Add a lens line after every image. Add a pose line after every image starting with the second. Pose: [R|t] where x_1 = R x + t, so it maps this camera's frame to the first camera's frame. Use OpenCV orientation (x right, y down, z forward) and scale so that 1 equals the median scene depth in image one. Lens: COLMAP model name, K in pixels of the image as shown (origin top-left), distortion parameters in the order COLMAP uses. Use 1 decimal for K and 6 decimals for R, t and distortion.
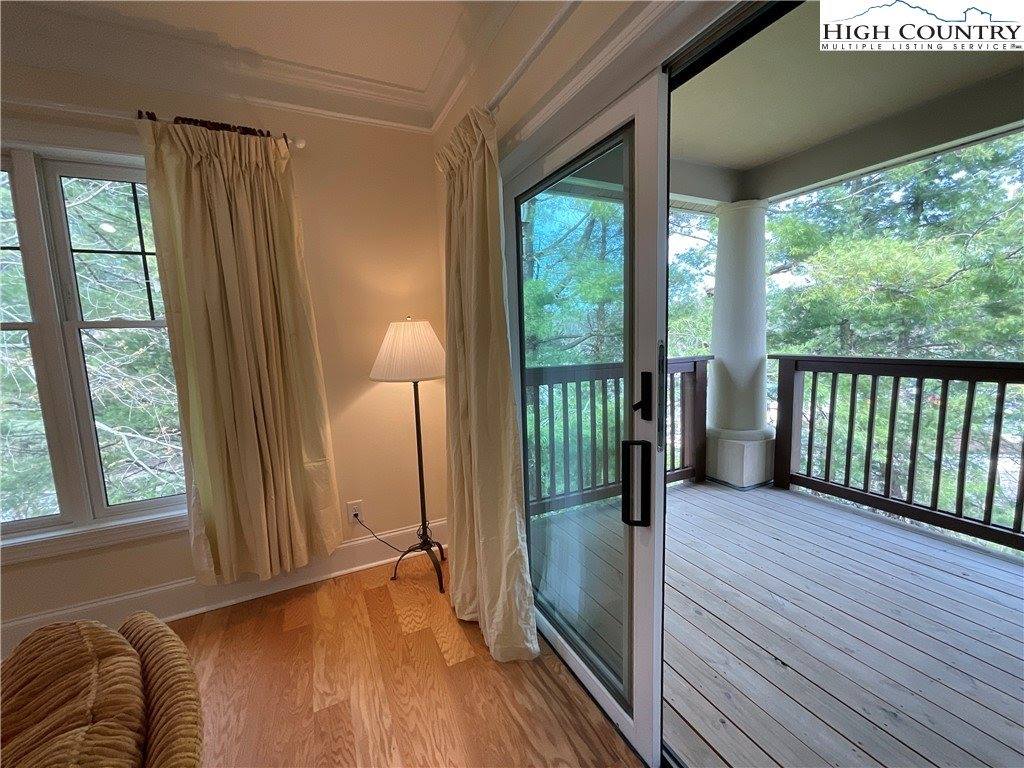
lens RADIAL K [[413.4, 0, 509.6], [0, 413.4, 383.2], [0, 0, 1]] dist [-0.001712, -0.001323]
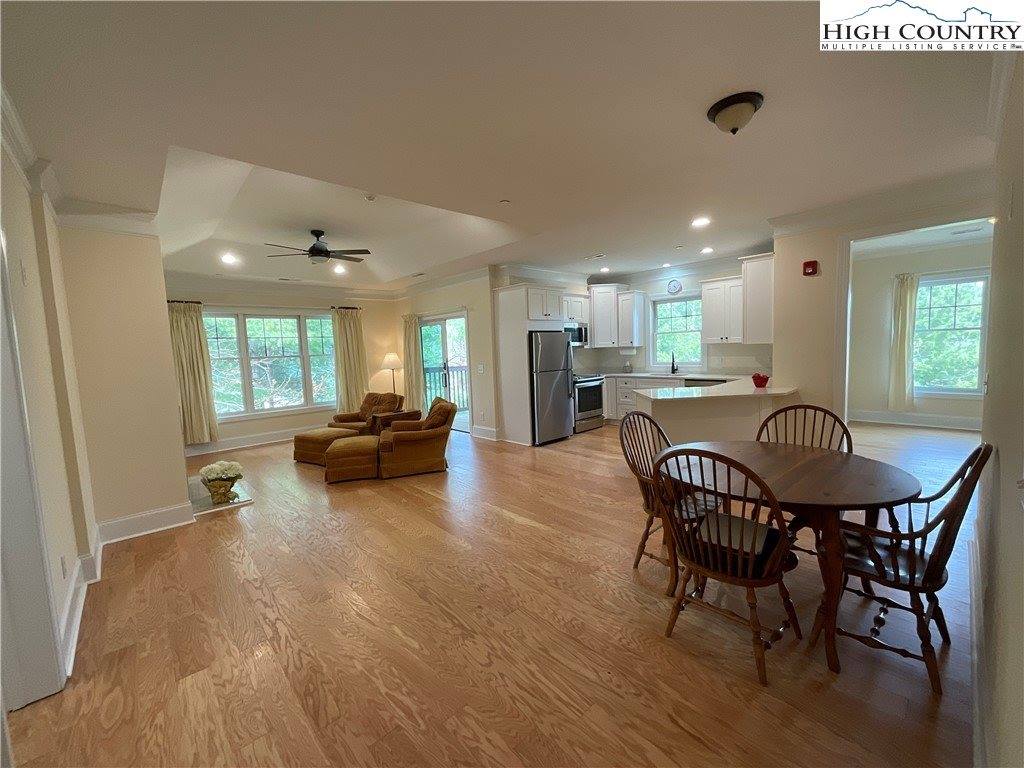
lens RADIAL K [[413.4, 0, 512.0], [0, 413.4, 384.5], [0, 0, 1]] dist [-0.001712, -0.001323]
pose [[0.957207, -0.029517, 0.287895, -0.184153], [0.043997, 0.998064, -0.043954, 0.222831], [-0.286040, 0.054739, 0.956653, -1.879152]]
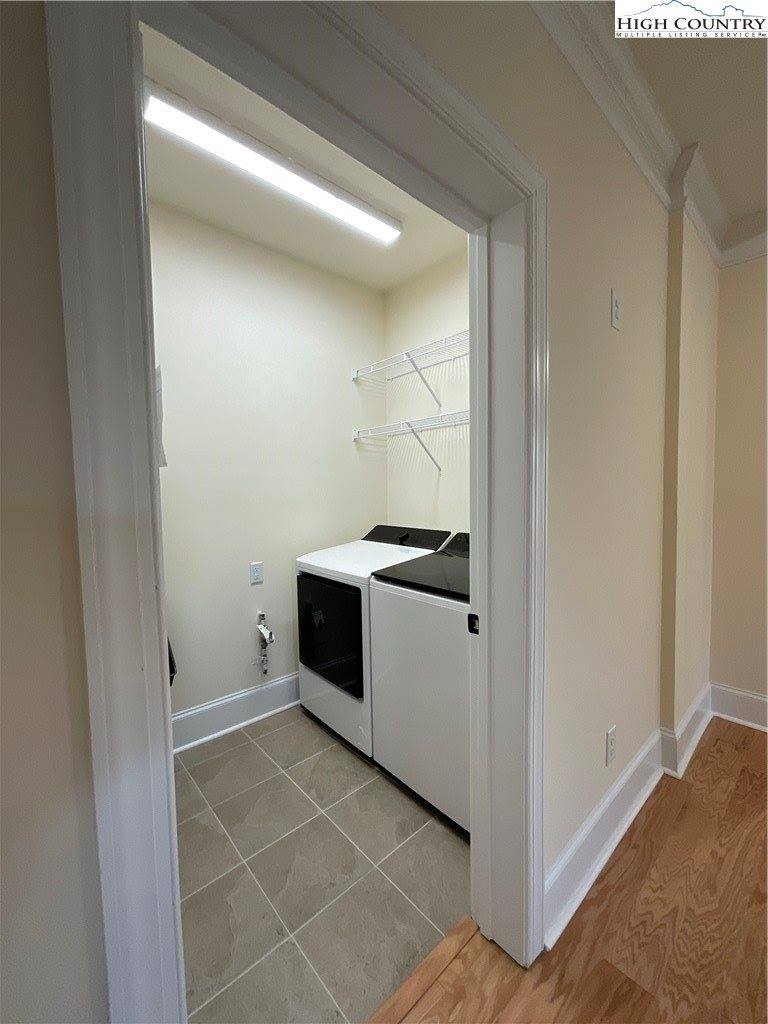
lens RADIAL K [[413.4, 0, 384.4], [0, 413.4, 514.6], [0, 0, 1]] dist [-0.001712, -0.001323]
pose [[0.274959, 0.077322, -0.958342, -0.355867], [-0.115467, 0.992202, 0.046925, 0.212551], [0.954497, 0.097754, 0.281743, -1.397743]]
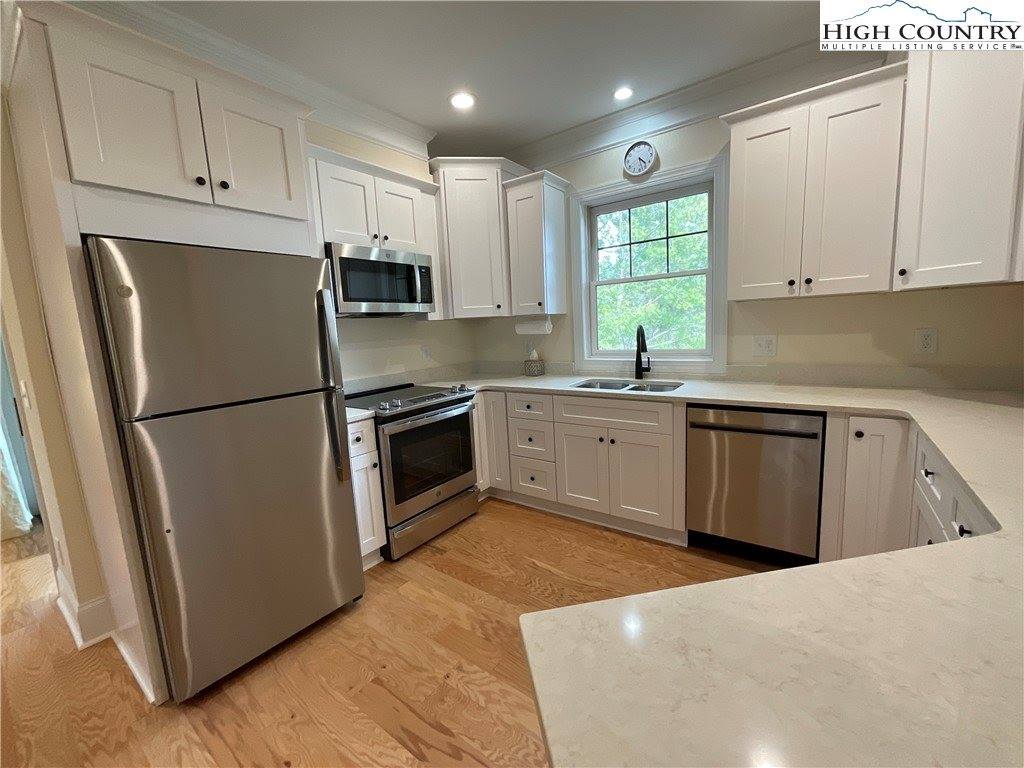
lens RADIAL K [[413.4, 0, 509.7], [0, 413.4, 383.2], [0, 0, 1]] dist [-0.001712, -0.001323]
pose [[0.883712, -0.076827, 0.461683, 0.562795], [0.080812, 0.996667, 0.011168, 0.089680], [-0.461003, 0.027440, 0.886974, -0.753128]]
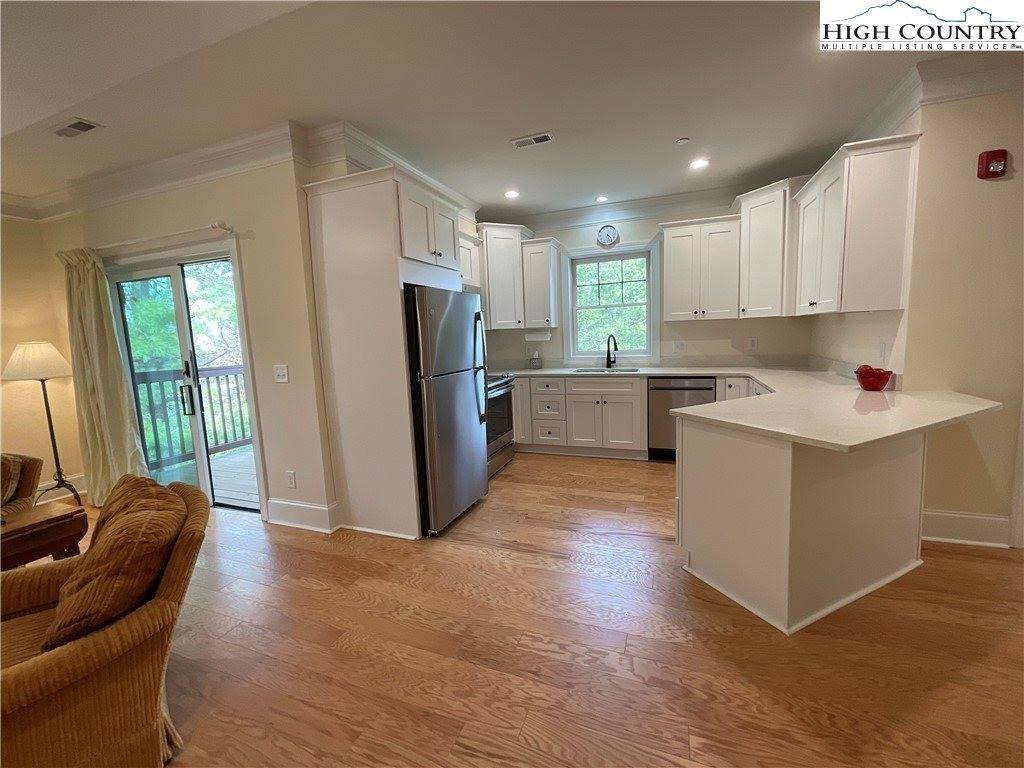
lens RADIAL K [[413.4, 0, 510.0], [0, 413.4, 383.9], [0, 0, 1]] dist [-0.001712, -0.001323]
pose [[0.730033, -0.080108, 0.678700, 0.005228], [0.104638, 0.994499, 0.004831, 0.123854], [-0.675354, 0.067491, 0.734399, -0.908015]]
